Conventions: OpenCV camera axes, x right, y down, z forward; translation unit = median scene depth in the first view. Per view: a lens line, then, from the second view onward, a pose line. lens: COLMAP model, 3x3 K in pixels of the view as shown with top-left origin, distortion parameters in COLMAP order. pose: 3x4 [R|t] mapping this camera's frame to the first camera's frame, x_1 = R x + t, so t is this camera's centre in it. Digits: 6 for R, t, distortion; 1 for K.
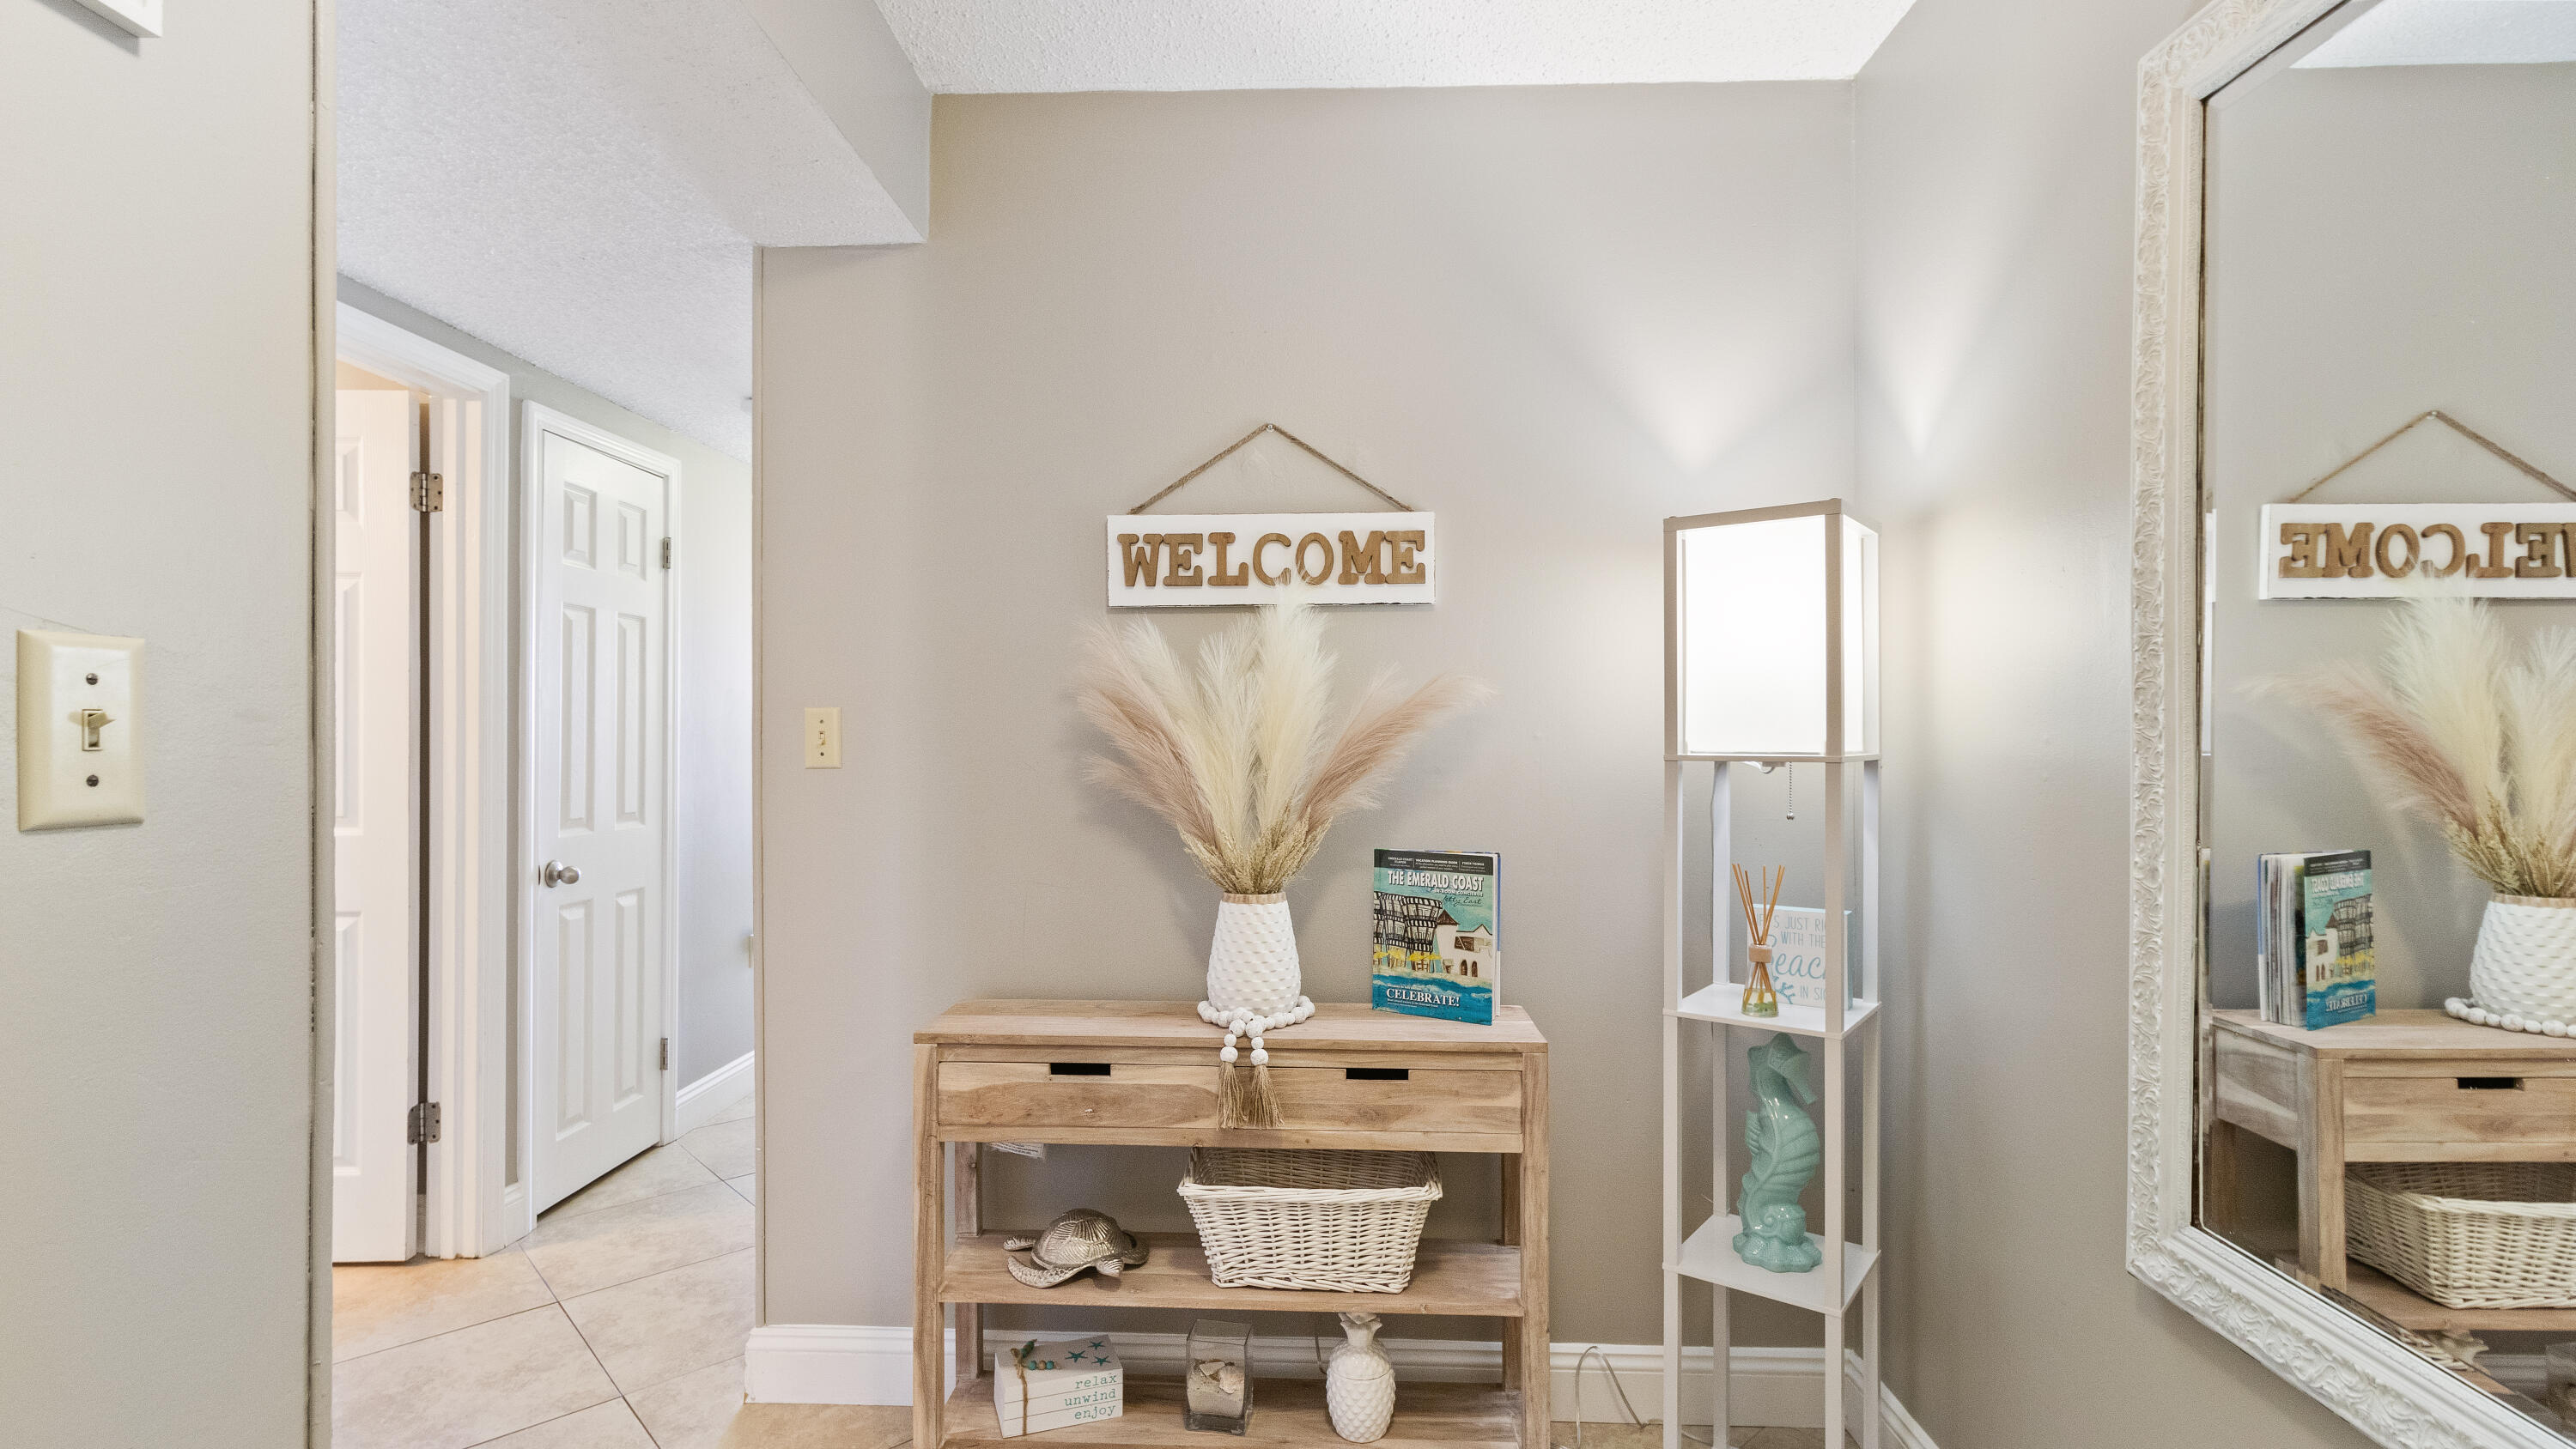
lens RADIAL K [[1186.4, 0, 1288.0], [0, 1186.4, 724.5], [0, 0, 1]] dist [0.010303, 0.000652]
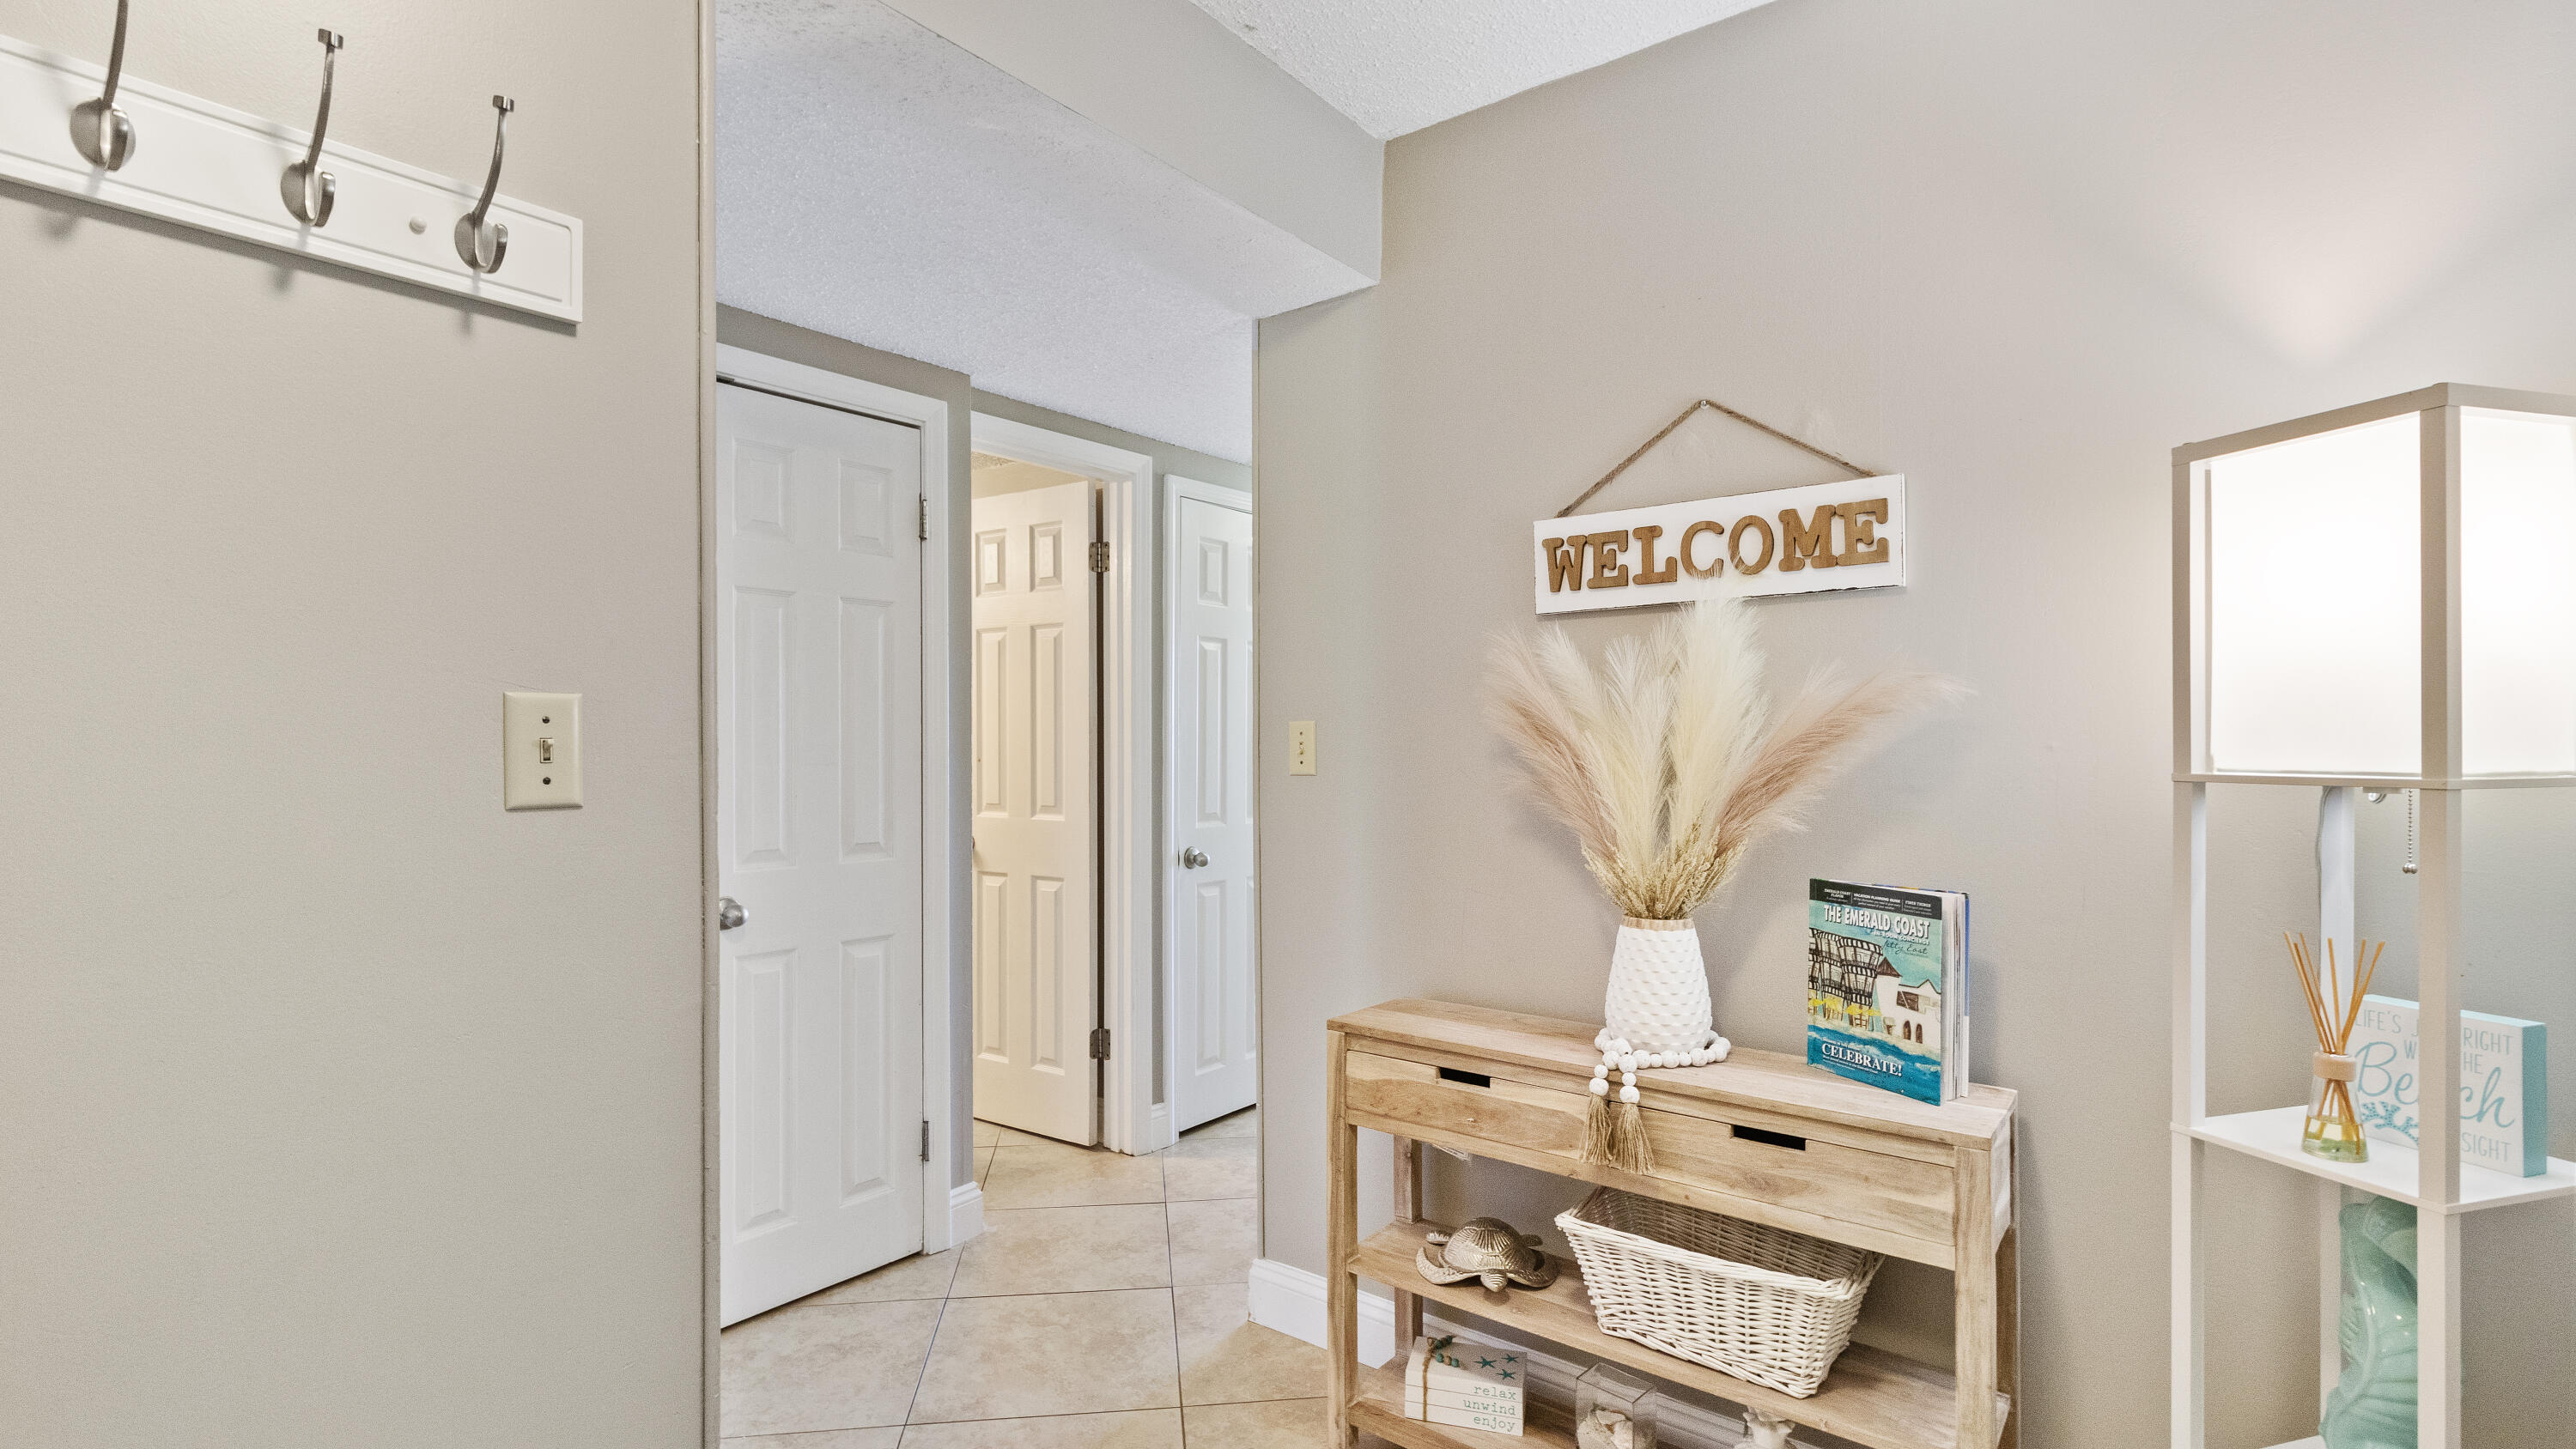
lens RADIAL K [[1193.8, 0, 1283.6], [0, 1193.8, 738.4], [0, 0, 1]] dist [0.008737, 0.001135]
pose [[0.816944, -0.004586, -0.576699, 0.269710], [0.008862, 0.999950, 0.004602, -0.003614], [0.576649, -0.008870, 0.816944, 0.079501]]
